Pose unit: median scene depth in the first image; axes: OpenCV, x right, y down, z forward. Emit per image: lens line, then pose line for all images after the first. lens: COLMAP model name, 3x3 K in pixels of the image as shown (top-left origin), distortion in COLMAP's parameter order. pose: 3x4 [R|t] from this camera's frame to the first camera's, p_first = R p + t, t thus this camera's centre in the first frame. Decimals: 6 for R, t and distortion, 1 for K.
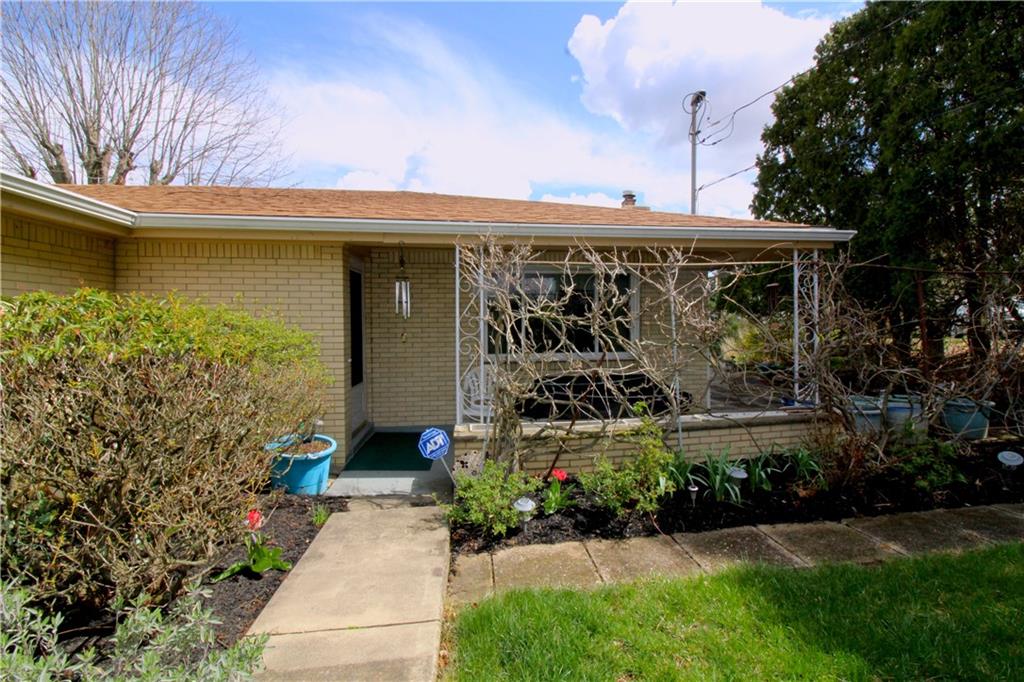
lens RADIAL K [[468.1, 0, 514.9], [0, 468.1, 328.8], [0, 0, 1]] dist [-0.003162, -0.010115]
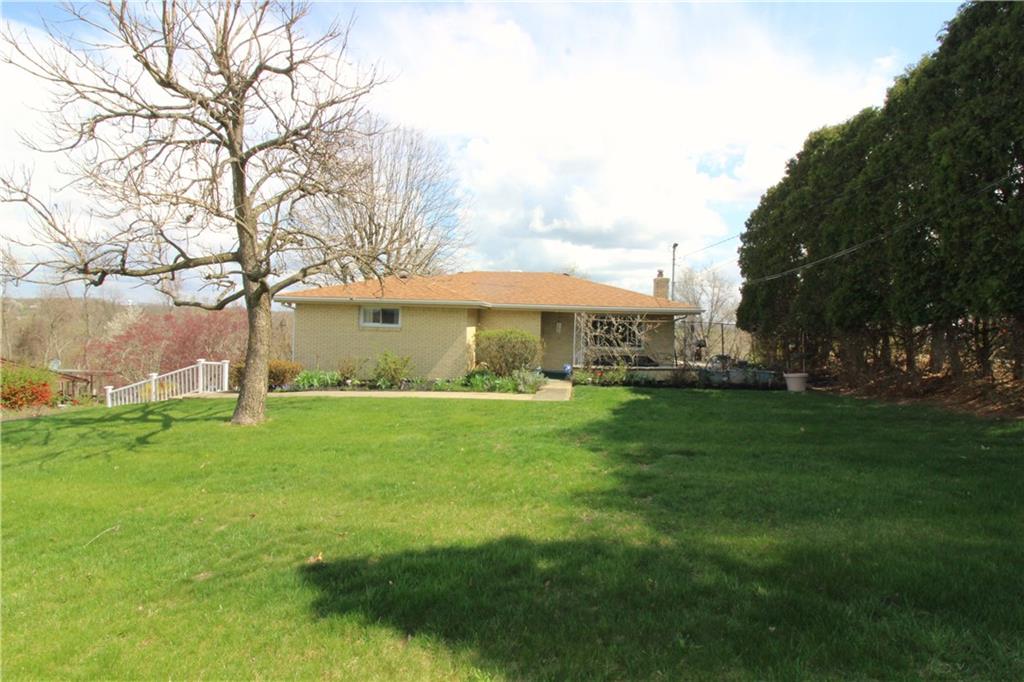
lens RADIAL K [[469.9, 0, 513.0], [0, 469.9, 317.3], [0, 0, 1]] dist [0.000898, 0.000149]
pose [[0.970108, 0.027778, -0.241077, 0.204368], [-0.034769, 0.999088, -0.024794, -0.033382], [0.240169, 0.032434, 0.970189, -1.867326]]
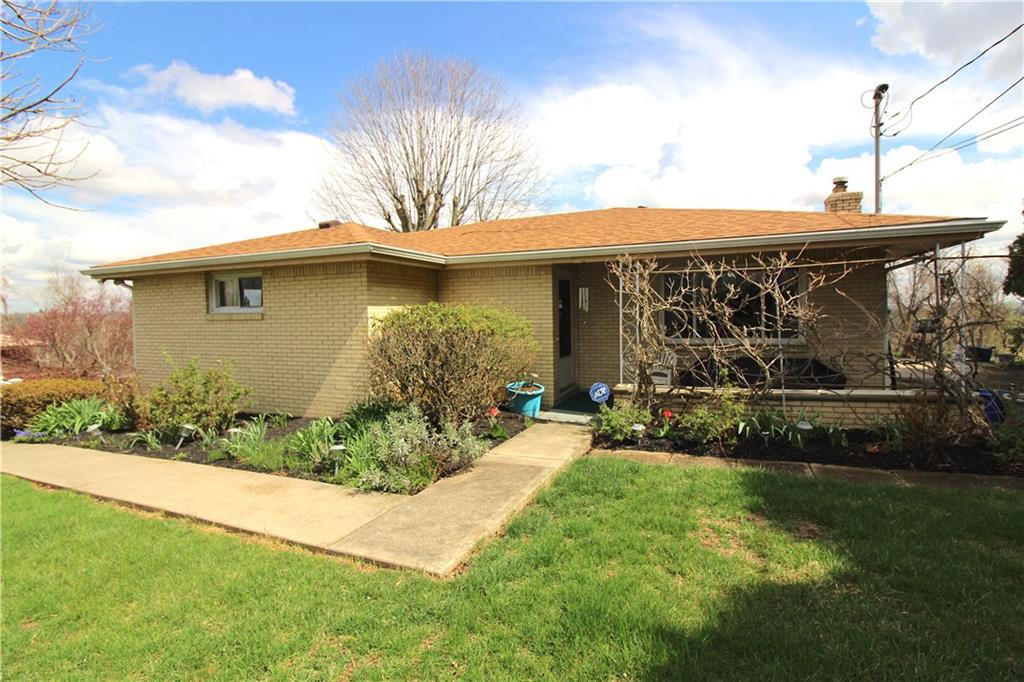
lens RADIAL K [[469.9, 0, 513.0], [0, 469.9, 317.3], [0, 0, 1]] dist [0.000898, 0.000149]
pose [[0.857912, -0.005598, -0.513765, 0.268764], [0.003937, 0.999983, -0.004320, 0.001307], [0.513781, 0.001684, 0.857920, -0.339856]]
